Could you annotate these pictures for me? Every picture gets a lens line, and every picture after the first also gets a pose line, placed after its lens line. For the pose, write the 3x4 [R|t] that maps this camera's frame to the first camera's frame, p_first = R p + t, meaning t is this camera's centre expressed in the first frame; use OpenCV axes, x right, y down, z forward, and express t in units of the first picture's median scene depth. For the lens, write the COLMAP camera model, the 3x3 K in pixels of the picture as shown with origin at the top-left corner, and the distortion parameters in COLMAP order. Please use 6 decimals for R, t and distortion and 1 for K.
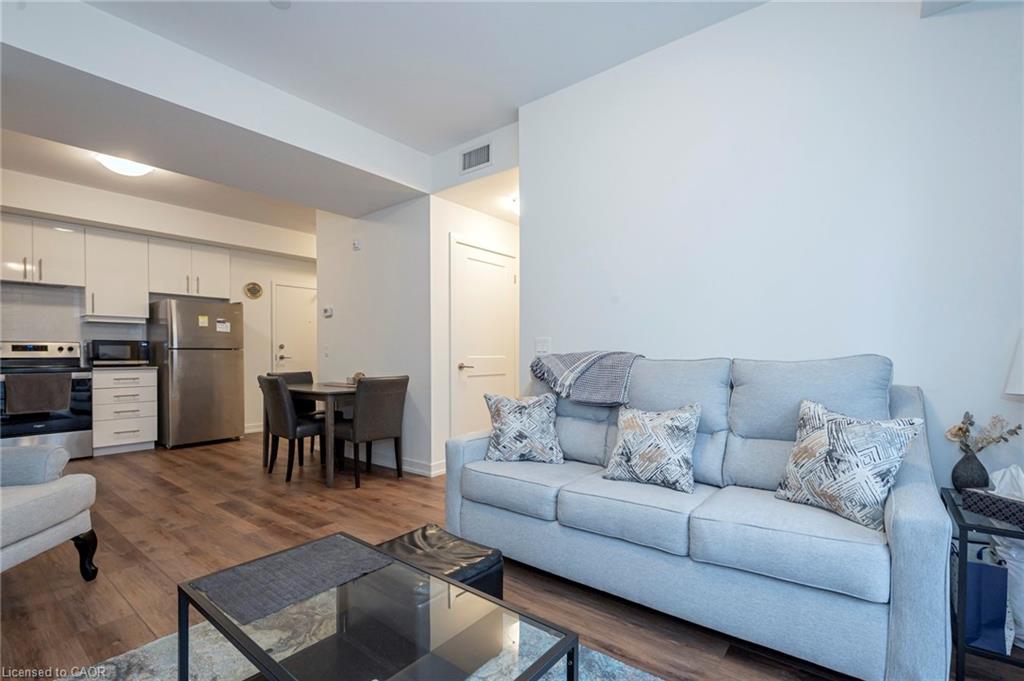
lens RADIAL K [[458.8, 0, 522.6], [0, 458.8, 358.3], [0, 0, 1]] dist [0.011011, 0.001659]
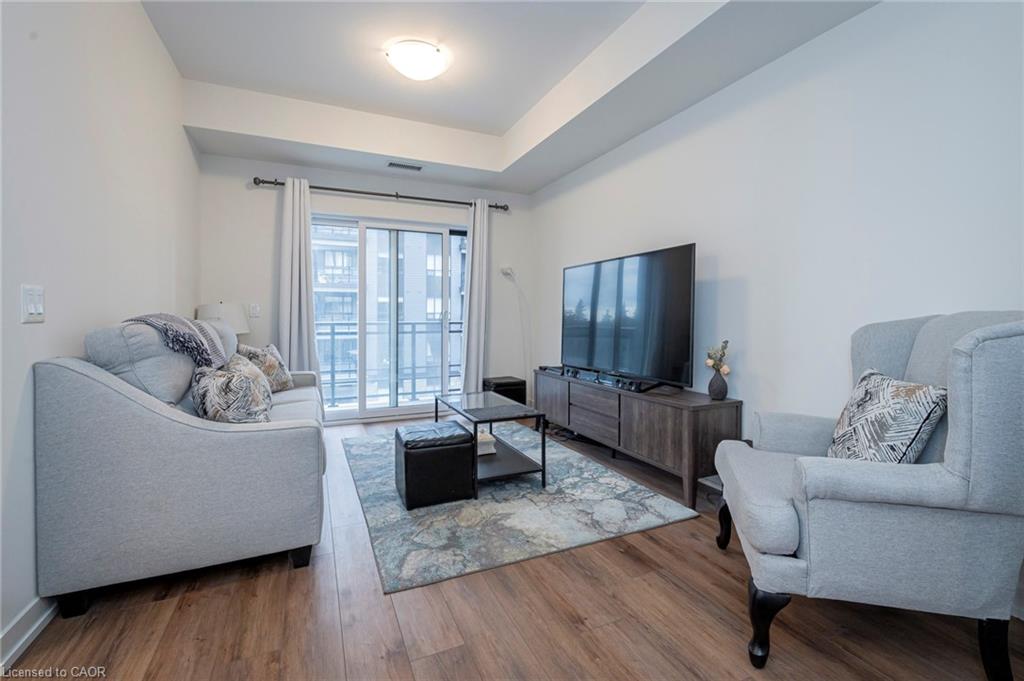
lens RADIAL K [[449.8, 0, 518.1], [0, 449.8, 320.1], [0, 0, 1]] dist [0.000449, 0.001126]
pose [[-0.888160, -0.001029, 0.459534, -0.647036], [0.005949, 0.999888, 0.013737, -0.010006], [-0.459496, 0.014934, -0.888054, 1.188207]]
